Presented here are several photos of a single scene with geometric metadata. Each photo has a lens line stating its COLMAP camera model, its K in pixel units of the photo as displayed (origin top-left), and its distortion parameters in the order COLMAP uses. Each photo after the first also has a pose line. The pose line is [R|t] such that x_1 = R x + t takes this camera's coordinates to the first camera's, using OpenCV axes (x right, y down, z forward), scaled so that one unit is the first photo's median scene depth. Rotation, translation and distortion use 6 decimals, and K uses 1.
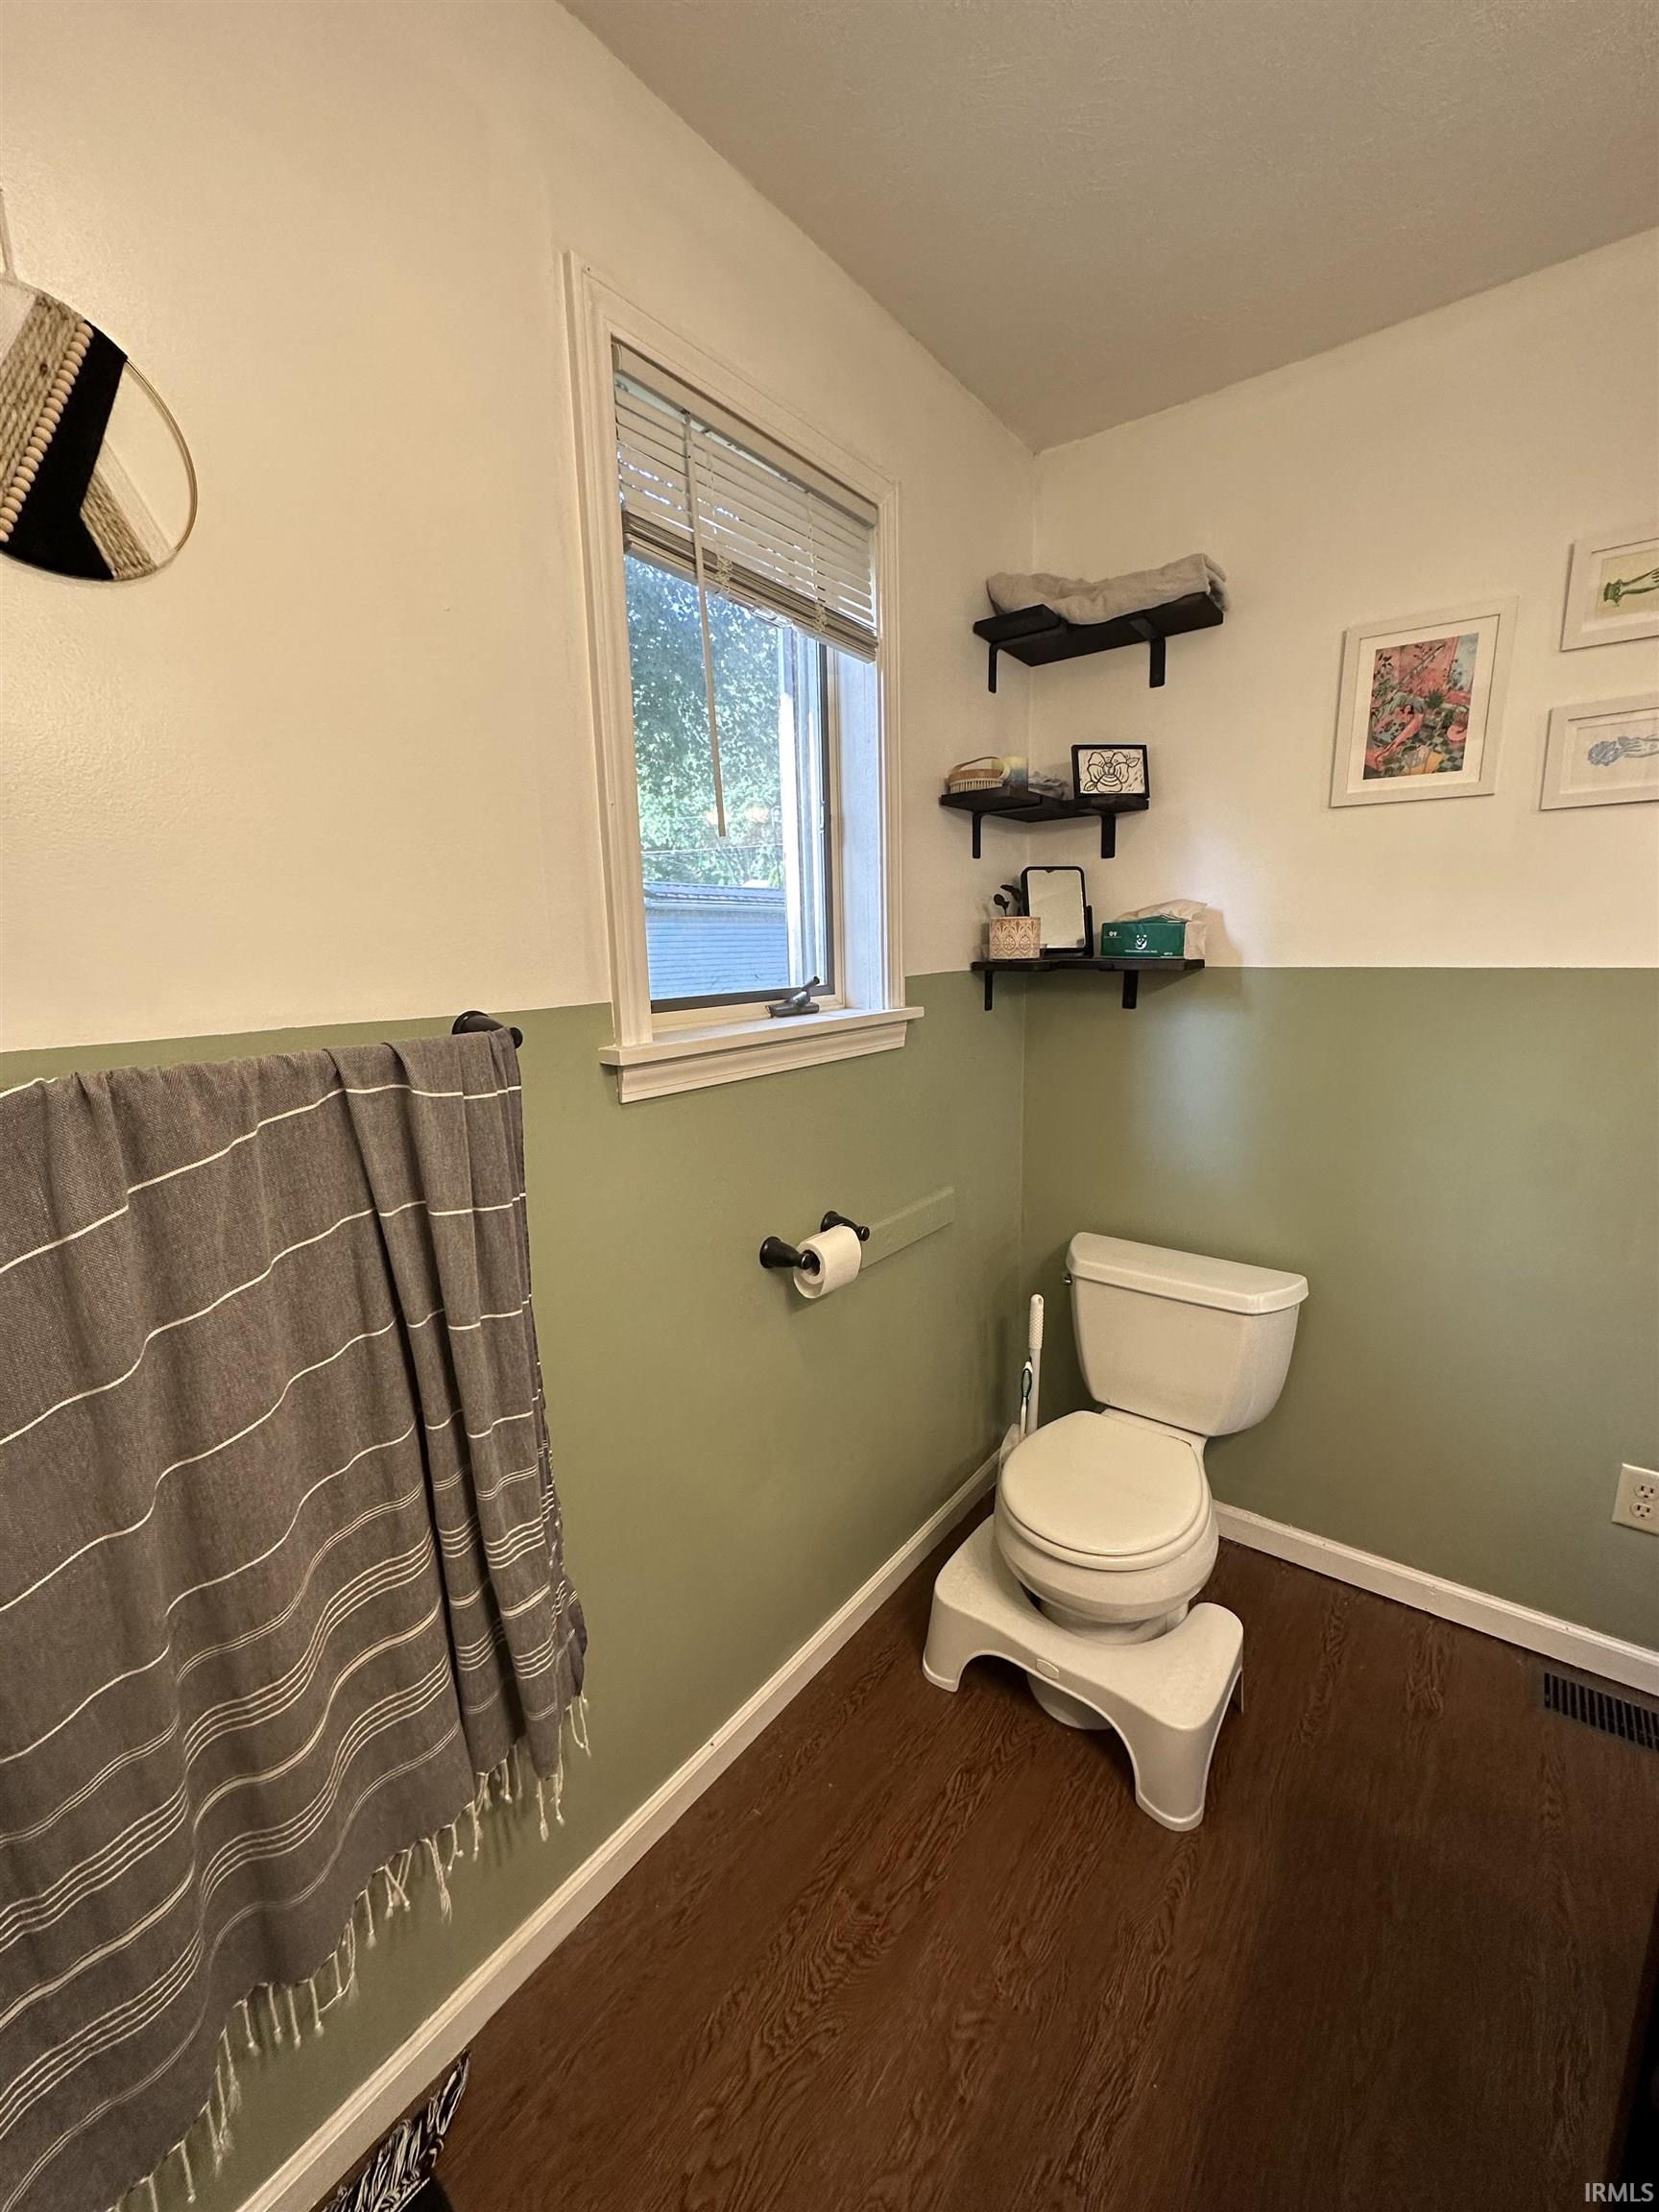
lens RADIAL K [[888.4, 0, 825.1], [0, 888.4, 1114.8], [0, 0, 1]] dist [-0.001614, -0.000182]
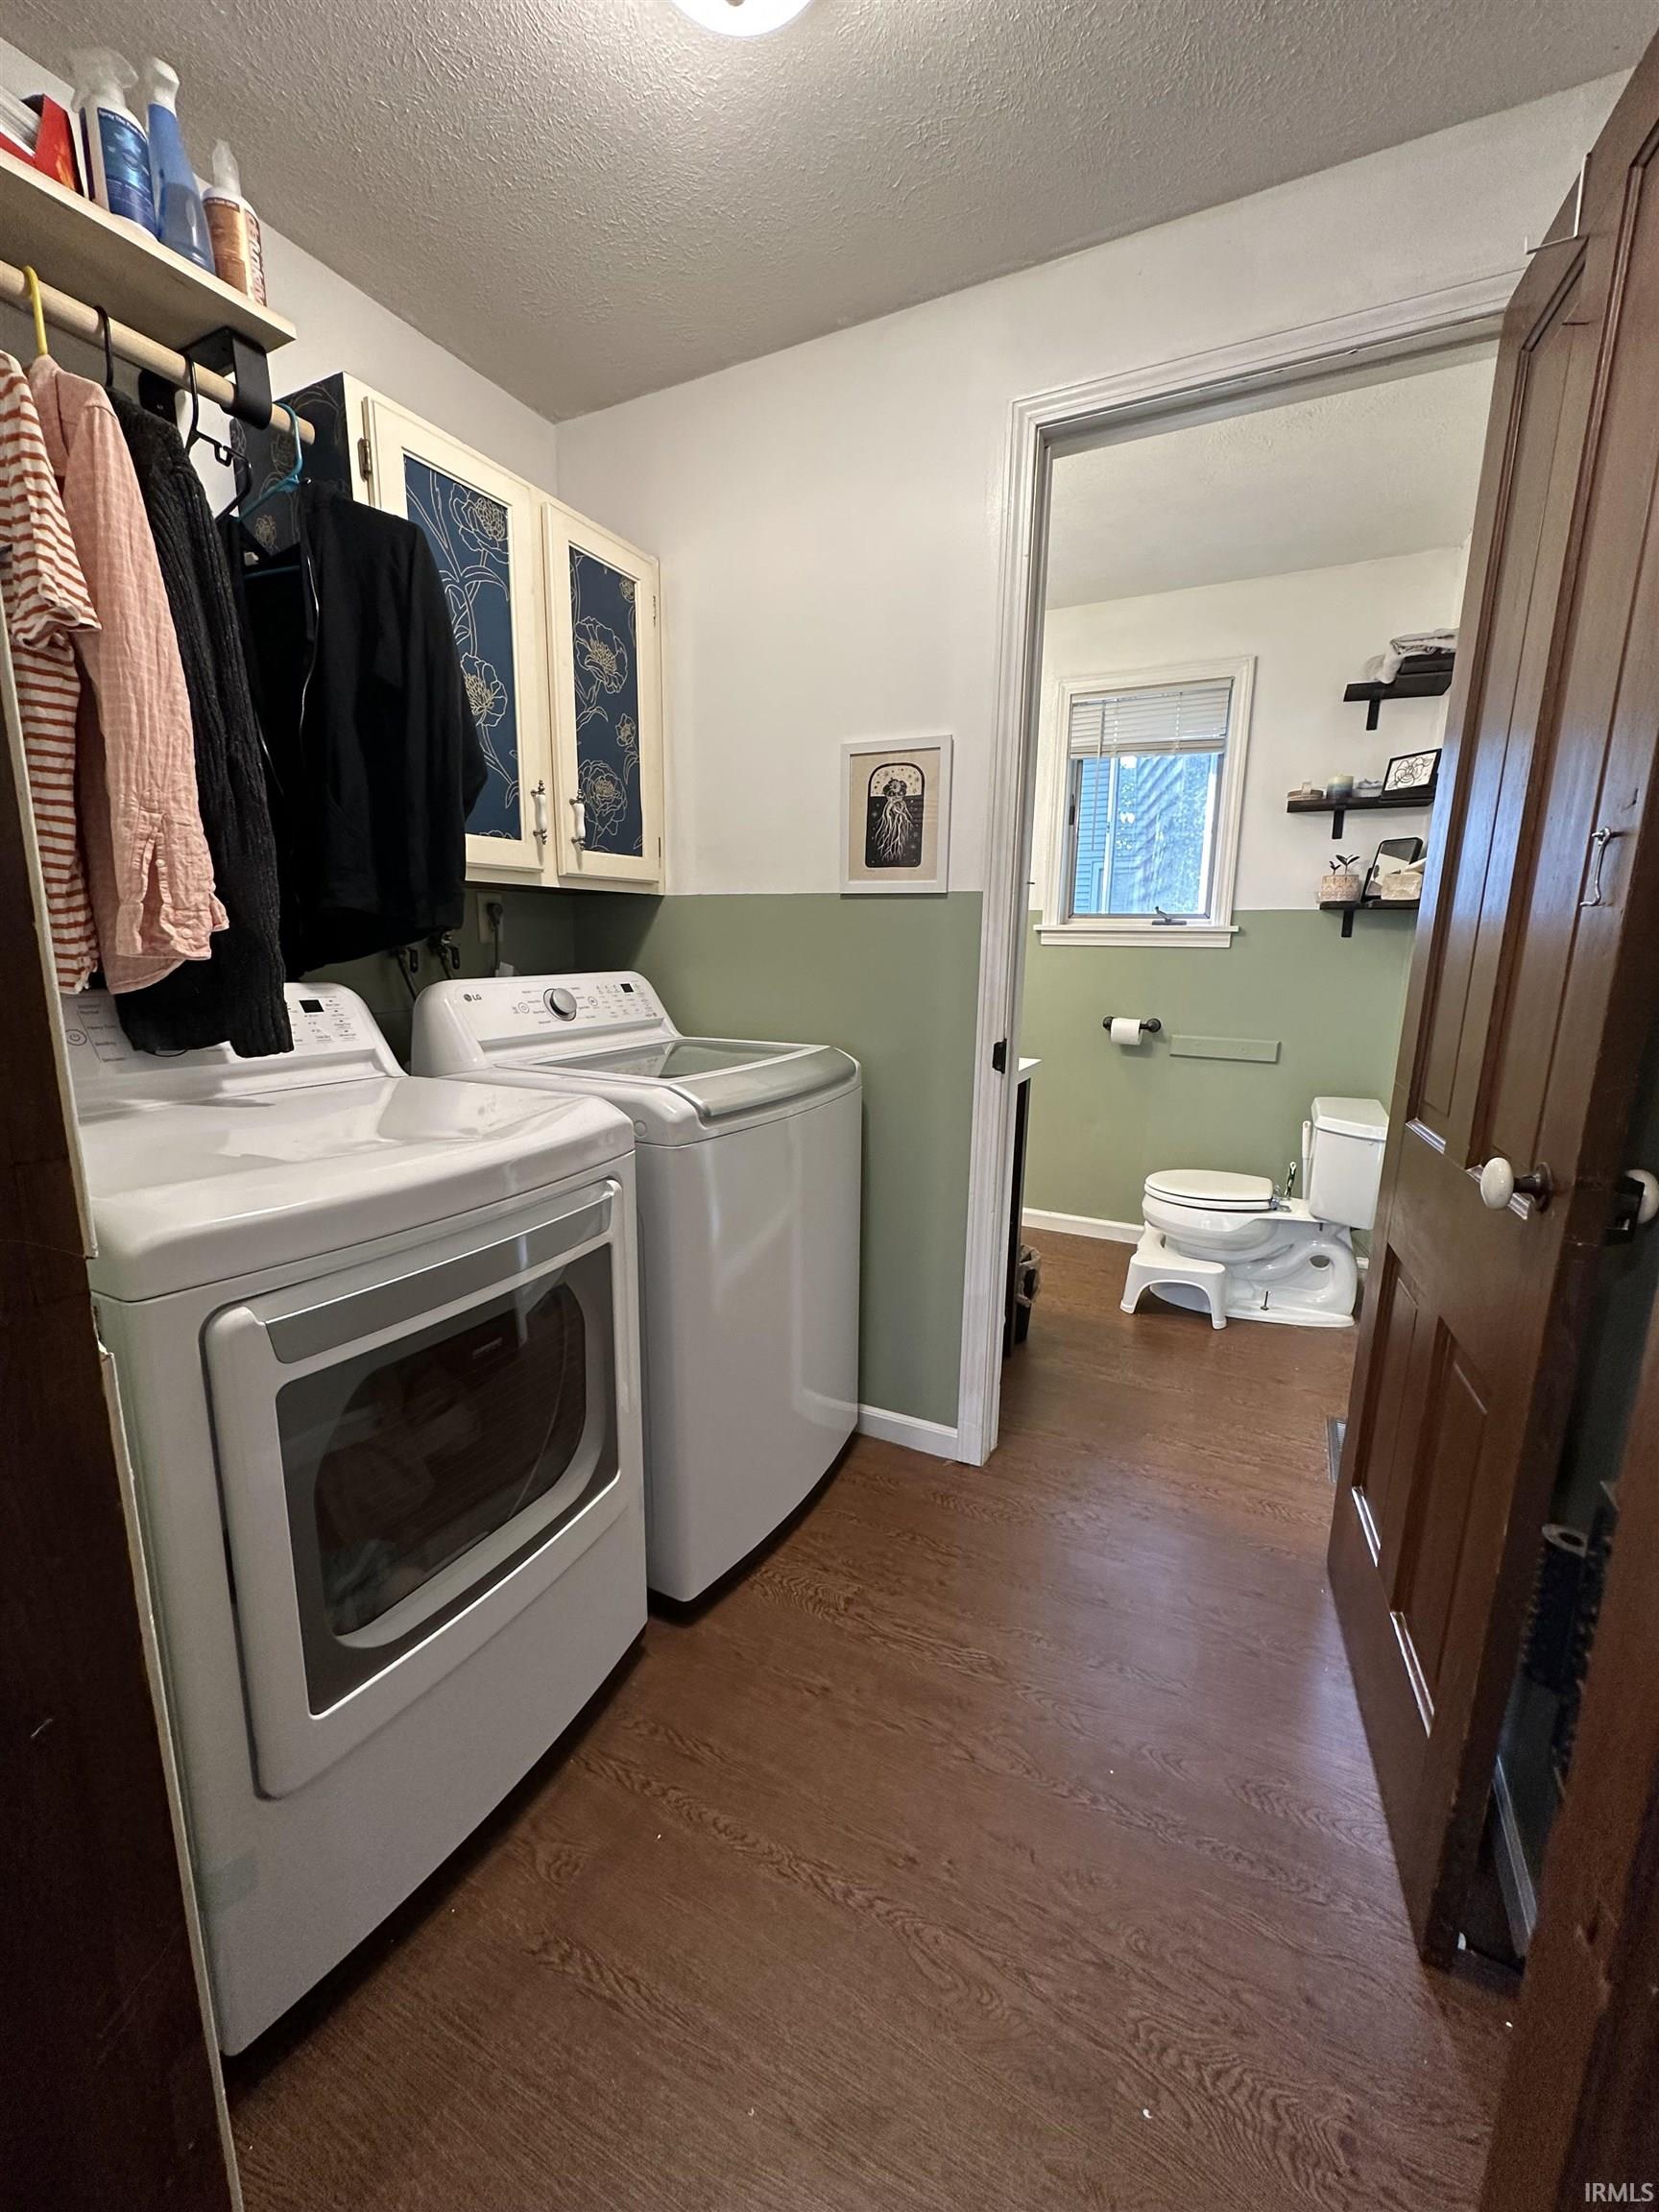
lens RADIAL K [[888.4, 0, 828.2], [0, 888.4, 1105.3], [0, 0, 1]] dist [-0.001614, -0.000182]
pose [[0.183227, 0.215142, -0.959240, 1.666800], [-0.214032, 0.961083, 0.174673, 0.088130], [0.959489, 0.173304, 0.222143, -0.142979]]
